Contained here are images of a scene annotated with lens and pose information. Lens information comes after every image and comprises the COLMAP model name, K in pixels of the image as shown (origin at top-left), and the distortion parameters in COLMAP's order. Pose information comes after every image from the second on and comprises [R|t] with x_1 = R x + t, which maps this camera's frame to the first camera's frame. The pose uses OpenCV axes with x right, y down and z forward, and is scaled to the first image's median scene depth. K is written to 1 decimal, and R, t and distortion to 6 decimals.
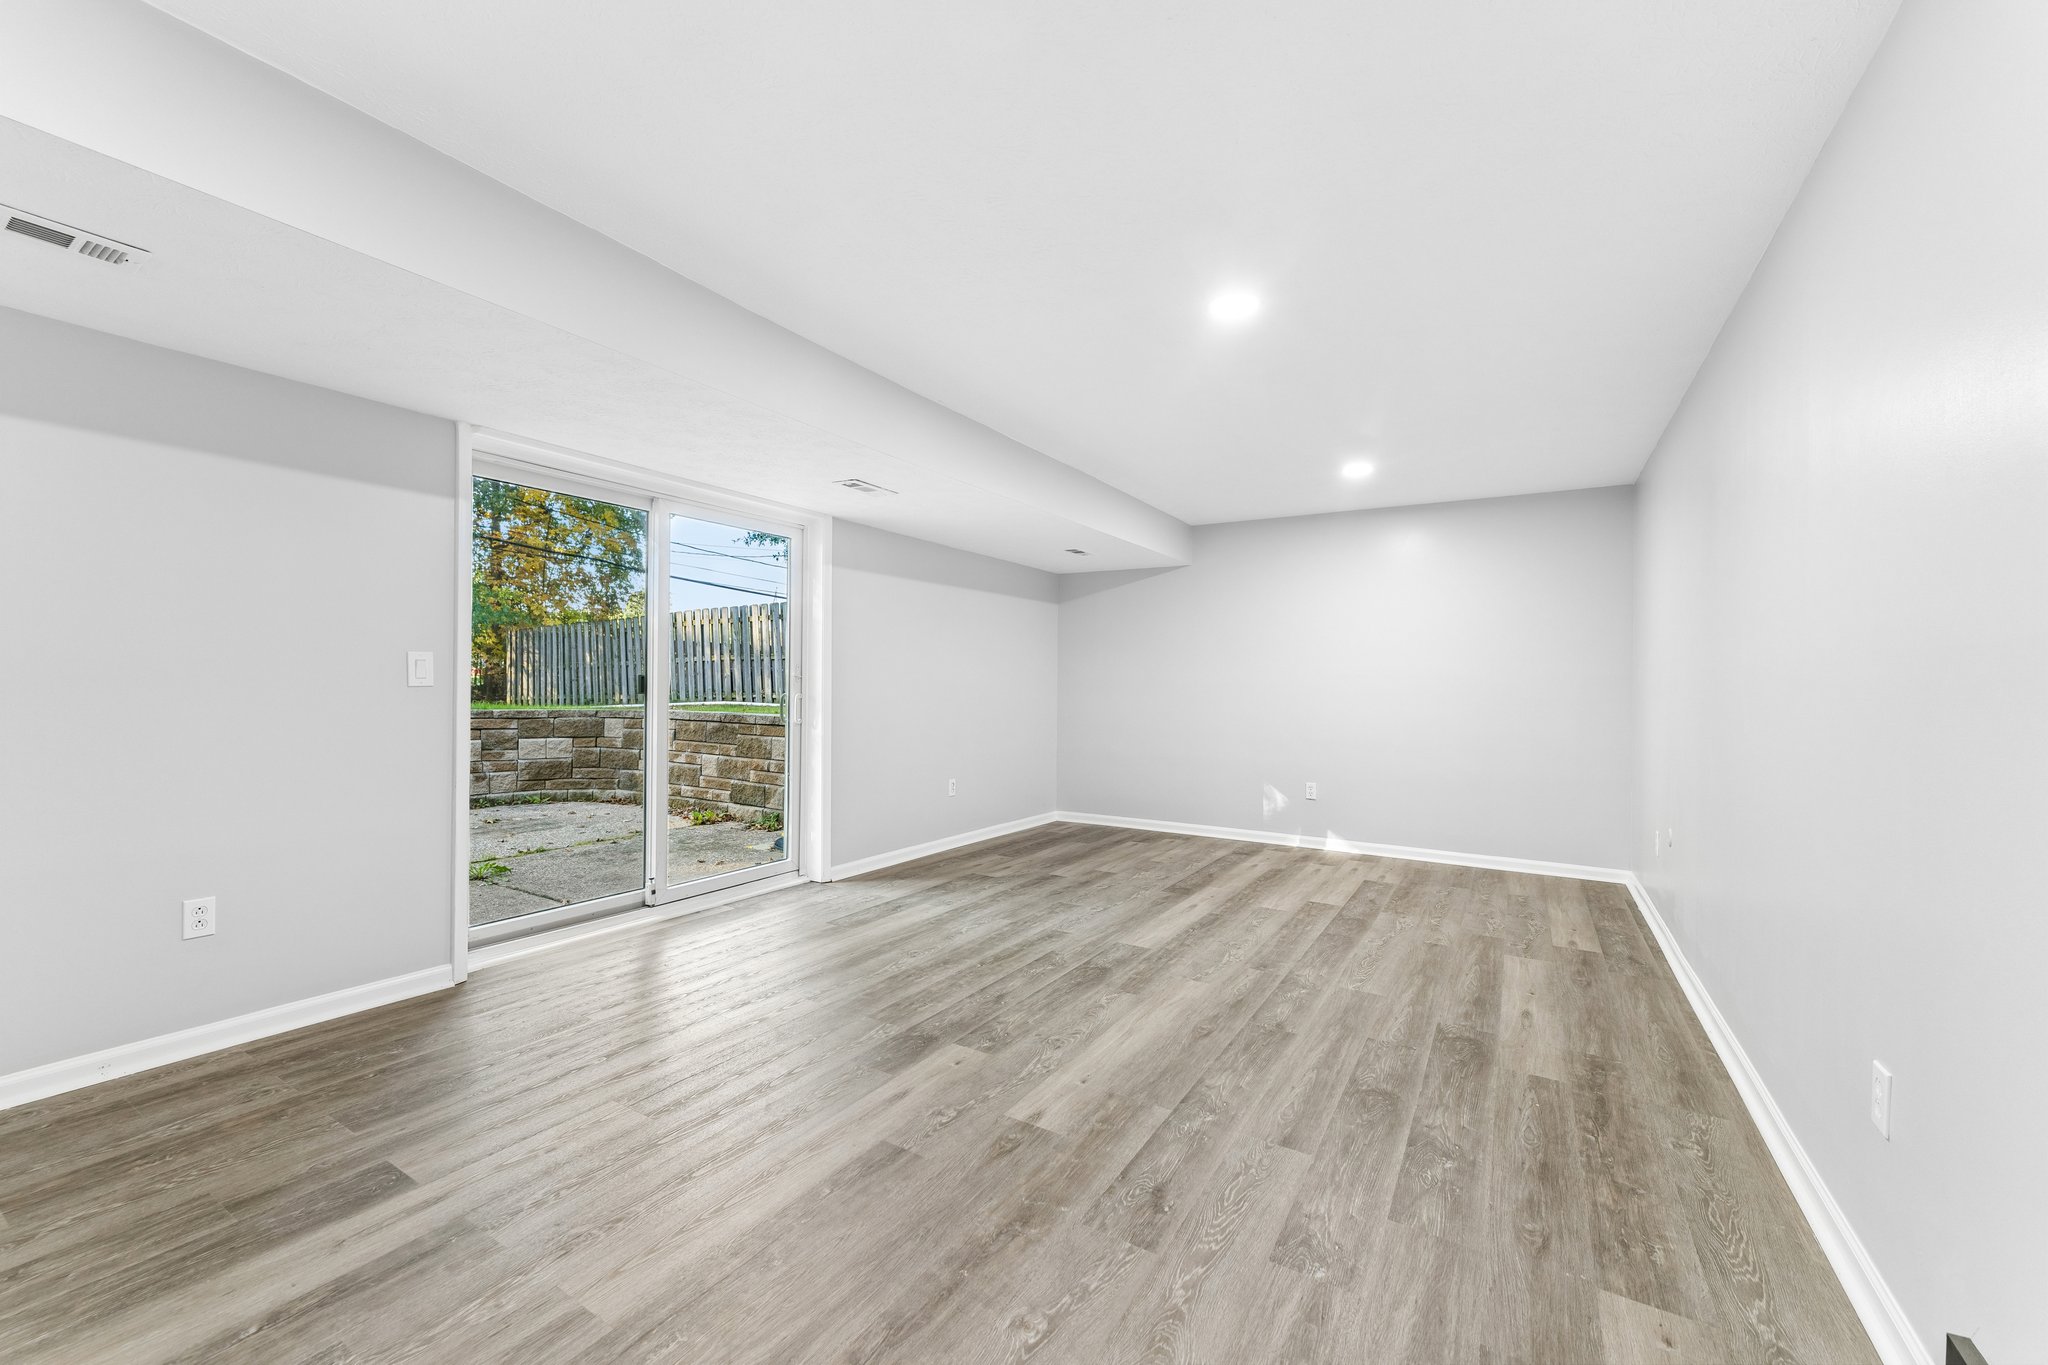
lens RADIAL K [[809.5, 0, 1014.7], [0, 809.5, 691.9], [0, 0, 1]] dist [0.000366, -0.001329]
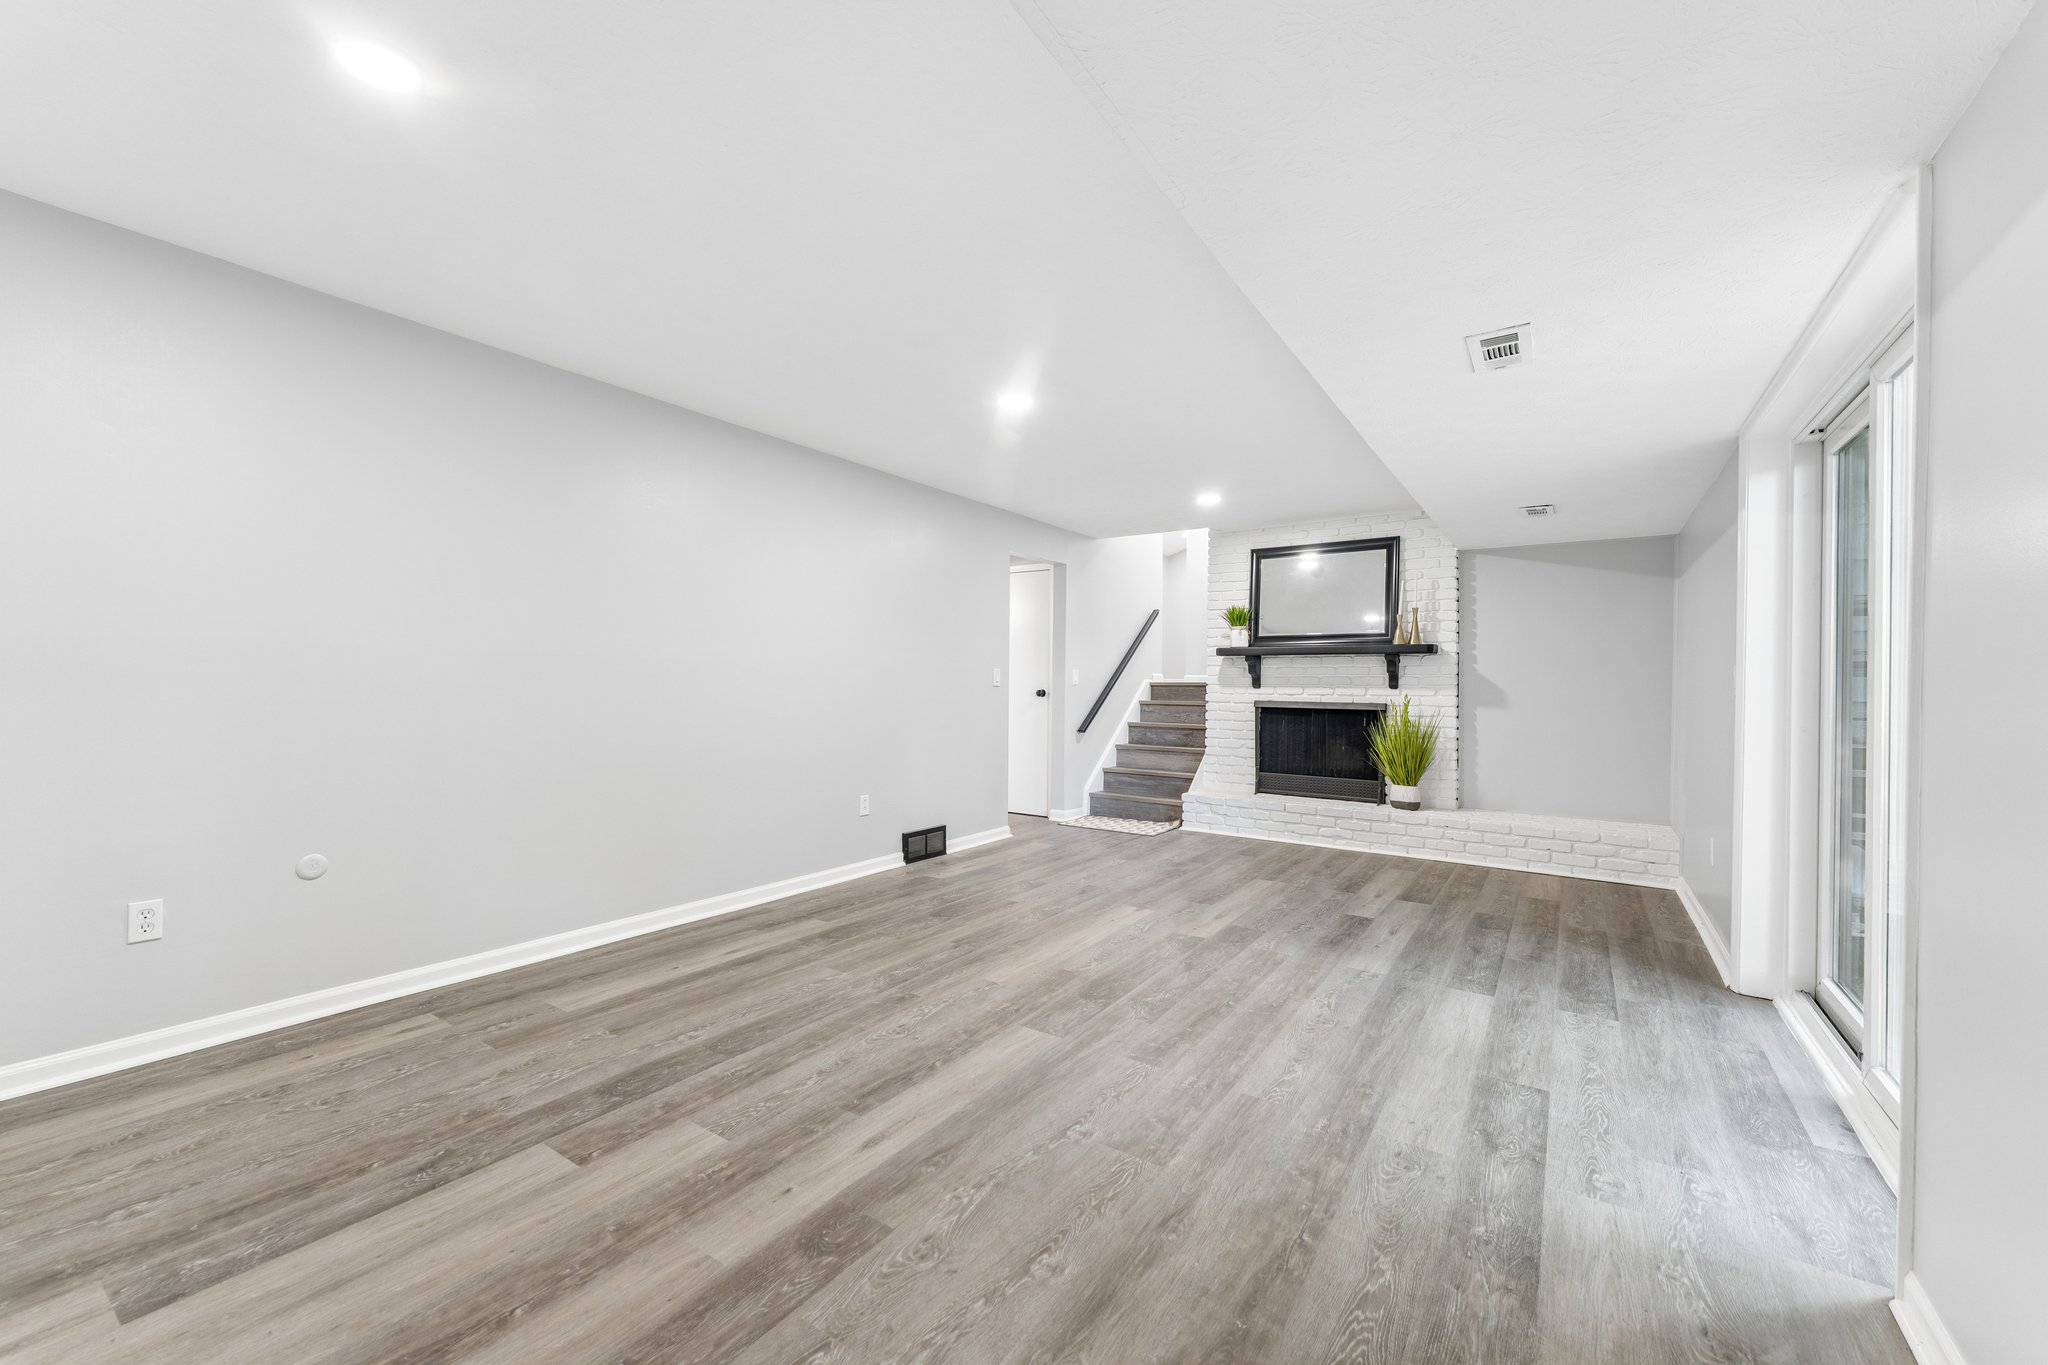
lens RADIAL K [[809.5, 0, 1028.4], [0, 809.5, 667.7], [0, 0, 1]] dist [0.000366, -0.001329]
pose [[-0.999364, -0.024084, 0.026311, 0.163537], [-0.024403, 0.999632, -0.011861, -0.007957], [-0.026015, -0.012496, -0.999583, 1.925483]]
